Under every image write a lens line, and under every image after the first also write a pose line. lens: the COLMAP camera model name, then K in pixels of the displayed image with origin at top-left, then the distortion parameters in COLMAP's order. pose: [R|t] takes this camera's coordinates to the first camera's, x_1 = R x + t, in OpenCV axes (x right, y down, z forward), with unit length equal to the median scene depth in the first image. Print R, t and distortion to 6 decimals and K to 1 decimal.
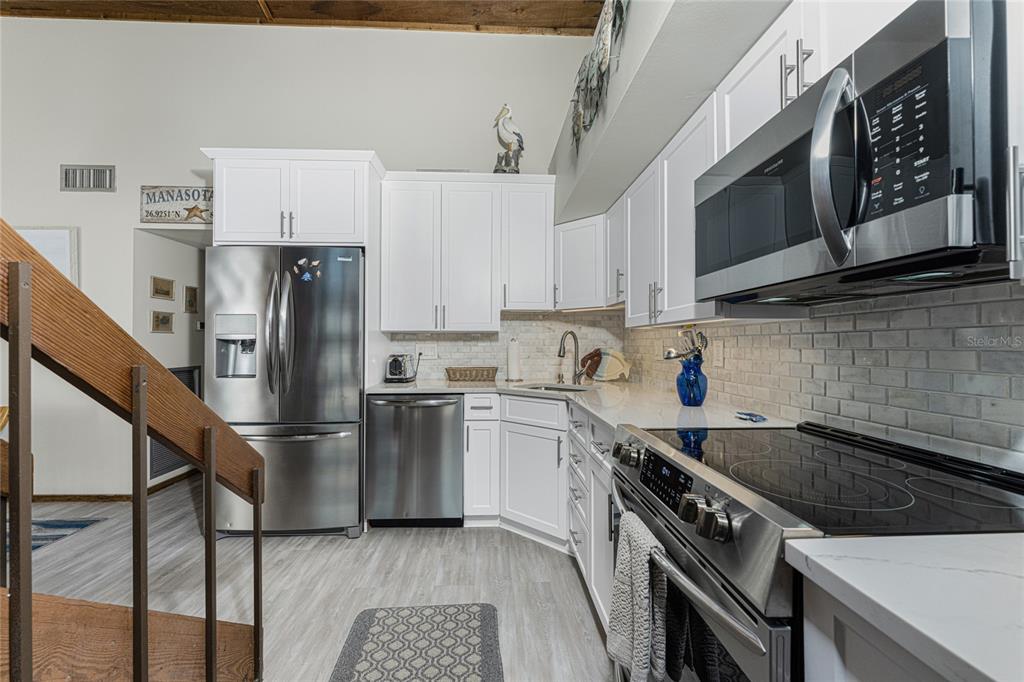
lens RADIAL K [[414.6, 0, 512.0], [0, 414.6, 341.0], [0, 0, 1]] dist [-0.000428, -0.000012]
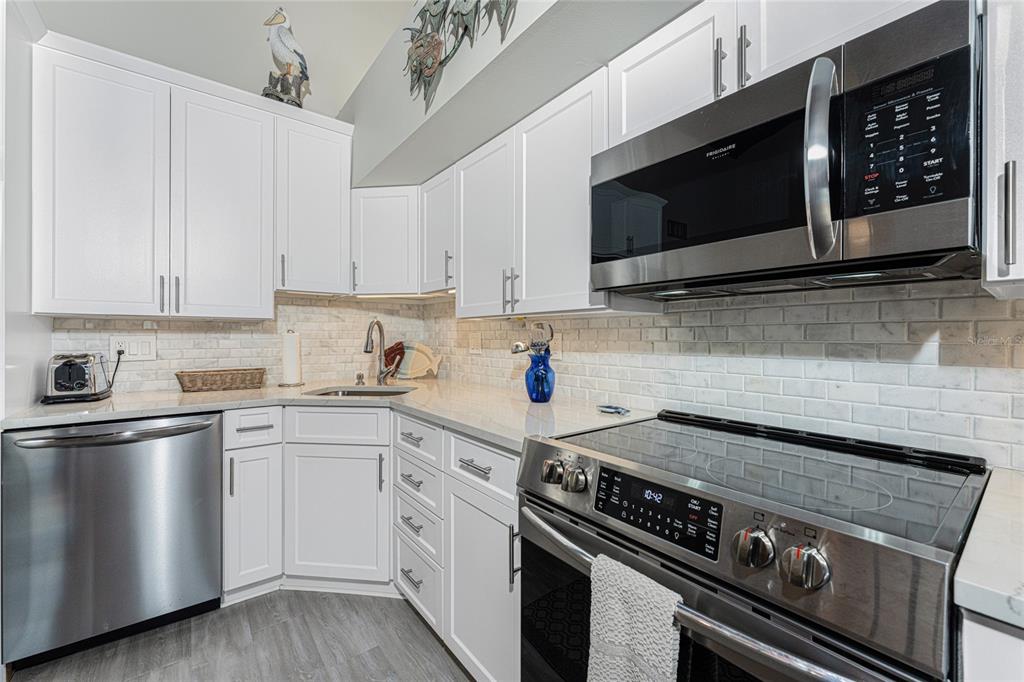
lens RADIAL K [[413.6, 0, 510.9], [0, 413.6, 338.5], [0, 0, 1]] dist [0.000015, -0.000453]
pose [[0.819163, -0.001476, 0.573559, -0.122259], [-0.005700, 0.999926, 0.010714, 0.000777], [-0.573533, -0.012045, 0.819094, 0.195918]]
